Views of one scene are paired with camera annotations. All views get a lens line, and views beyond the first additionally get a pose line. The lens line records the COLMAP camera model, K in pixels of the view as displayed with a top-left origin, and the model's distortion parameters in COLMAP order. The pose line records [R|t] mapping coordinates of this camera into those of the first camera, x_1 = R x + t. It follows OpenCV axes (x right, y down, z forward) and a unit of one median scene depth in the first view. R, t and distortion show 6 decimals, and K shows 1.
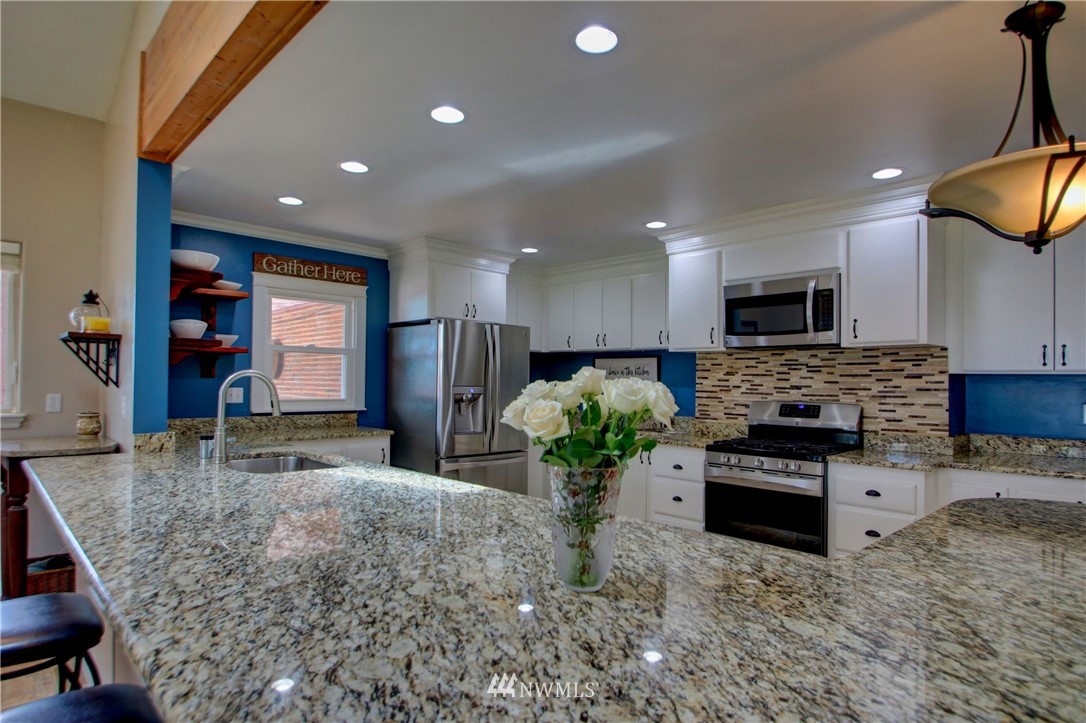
lens RADIAL K [[595.7, 0, 543.1], [0, 595.7, 368.5], [0, 0, 1]] dist [-0.030213, -0.000611]
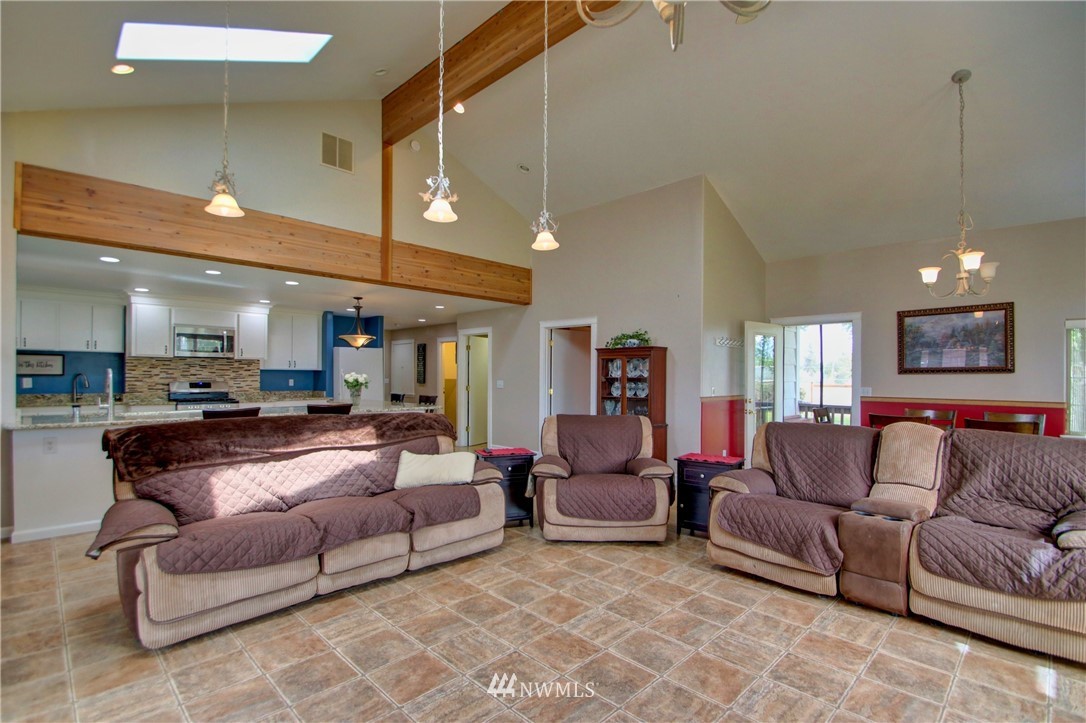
lens RADIAL K [[514.4, 0, 543.0], [0, 514.4, 369.1], [0, 0, 1]] dist [0.010289, -0.009844]
pose [[-0.018776, -0.000946, 0.999823, -1.531607], [-0.029219, 0.999573, 0.000397, -0.028237], [-0.999397, -0.029207, -0.018796, -0.255576]]
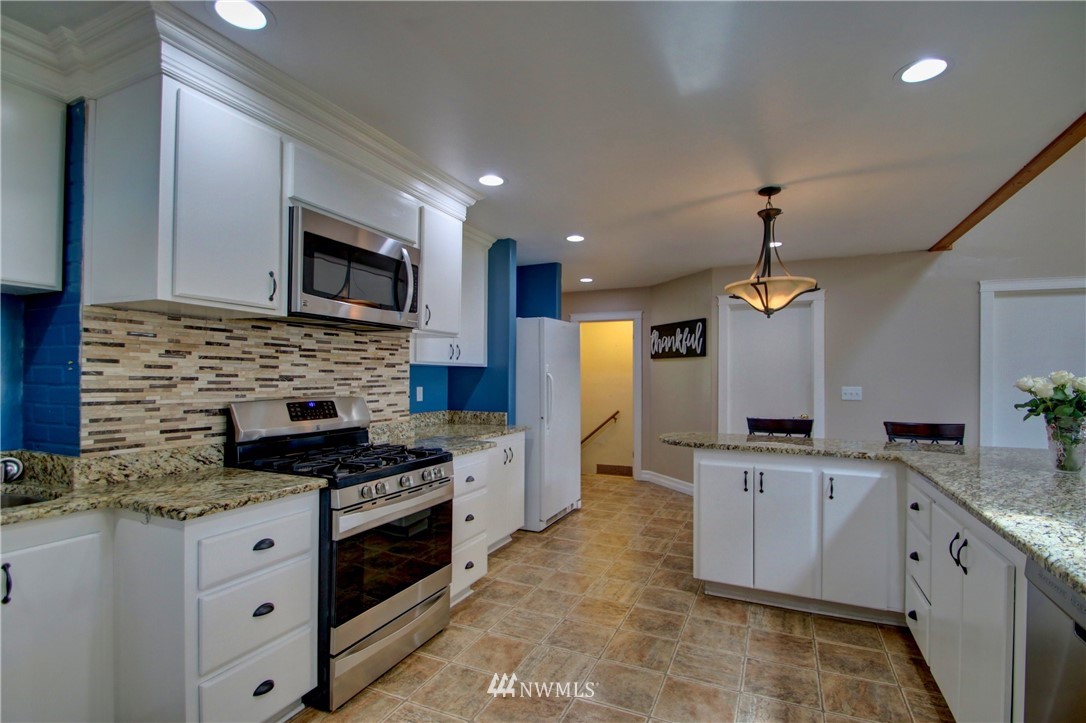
lens RADIAL K [[514.4, 0, 548.4], [0, 514.4, 376.4], [0, 0, 1]] dist [0.010289, -0.009844]
pose [[-0.381047, -0.014421, 0.924443, -0.259678], [-0.030212, 0.999539, 0.003139, 0.018938], [-0.924062, -0.026734, -0.381307, 0.968158]]
